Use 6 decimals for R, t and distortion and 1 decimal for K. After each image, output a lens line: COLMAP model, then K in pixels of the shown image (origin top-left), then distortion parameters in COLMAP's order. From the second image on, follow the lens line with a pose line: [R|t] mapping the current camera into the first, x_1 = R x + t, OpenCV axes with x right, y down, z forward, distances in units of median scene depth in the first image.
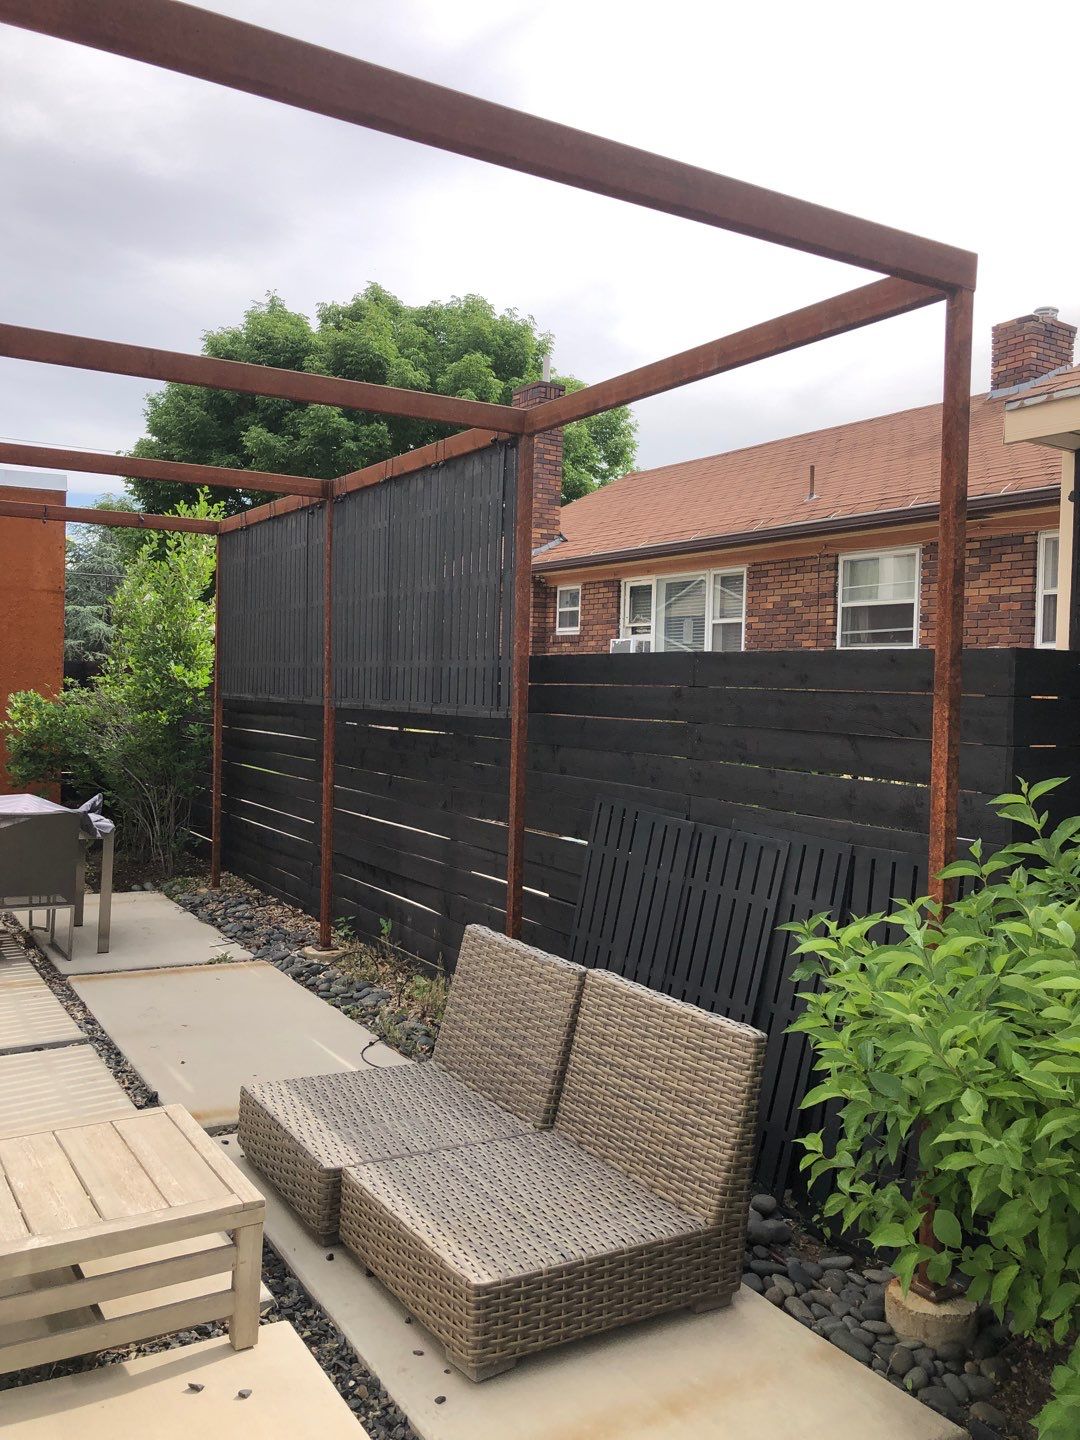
lens RADIAL K [[1173.9, 0, 545.9], [0, 1173.9, 723.7], [0, 0, 1]] dist [0.068450, -0.070775]
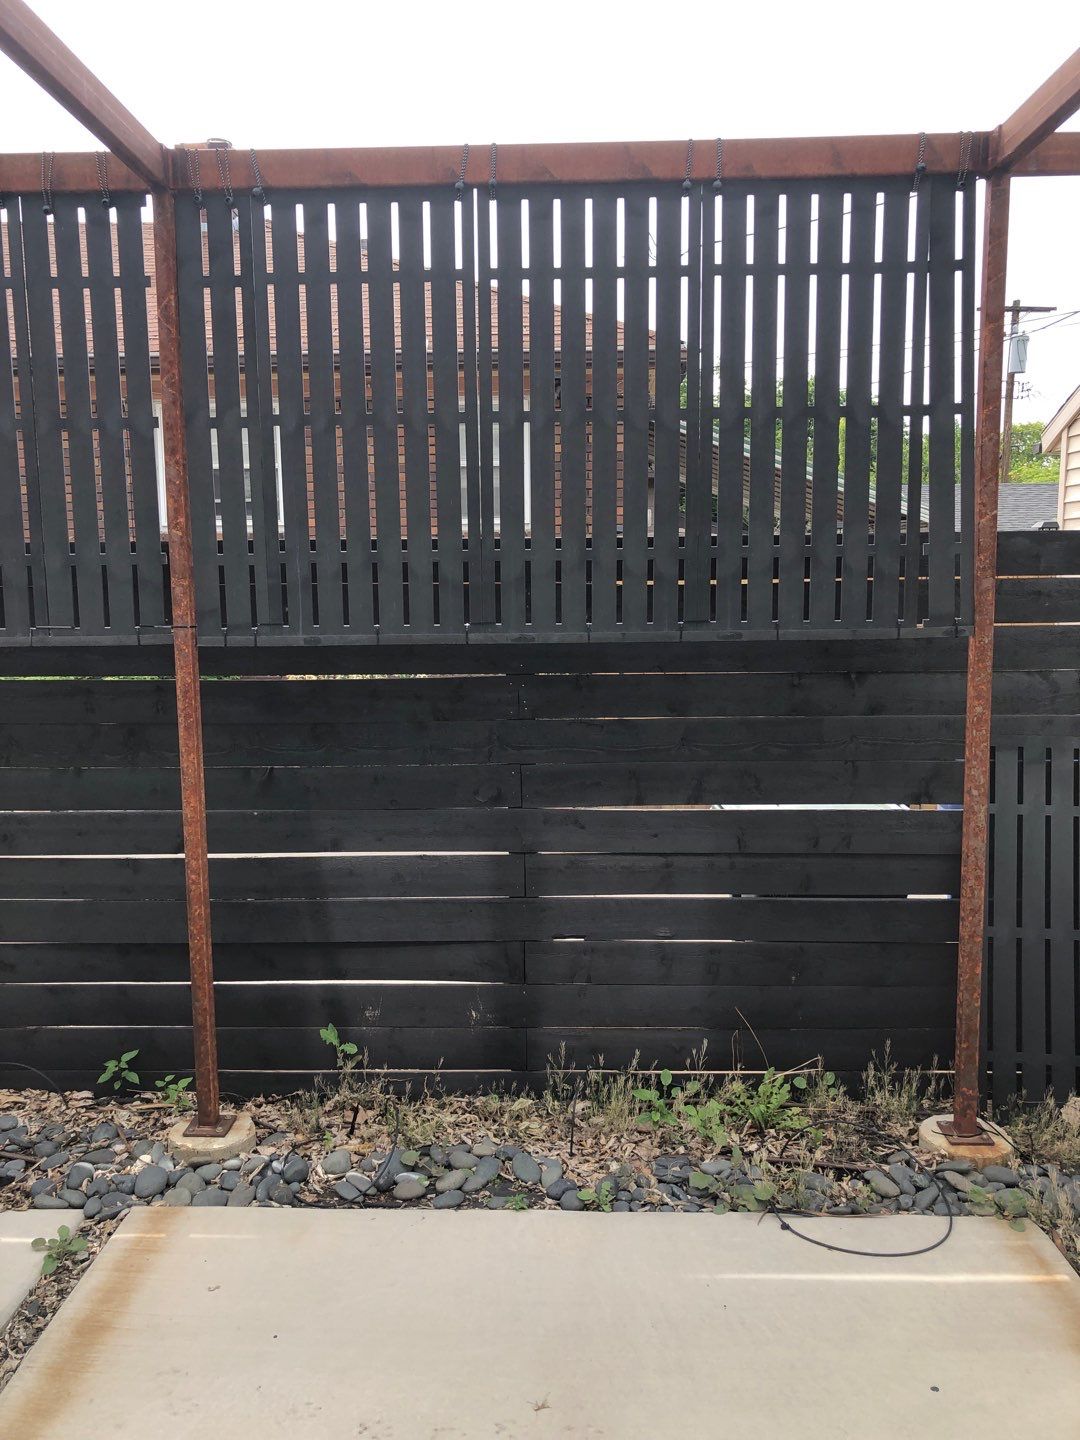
lens RADIAL K [[1197.1, 0, 540.0], [0, 1197.1, 720.0], [0, 0, 1]] dist [0.061303, -0.086405]
pose [[0.553415, -0.127268, 0.823125, -0.658859], [0.054011, 0.991661, 0.117013, -0.044869], [-0.831153, -0.020299, 0.555674, 0.778092]]
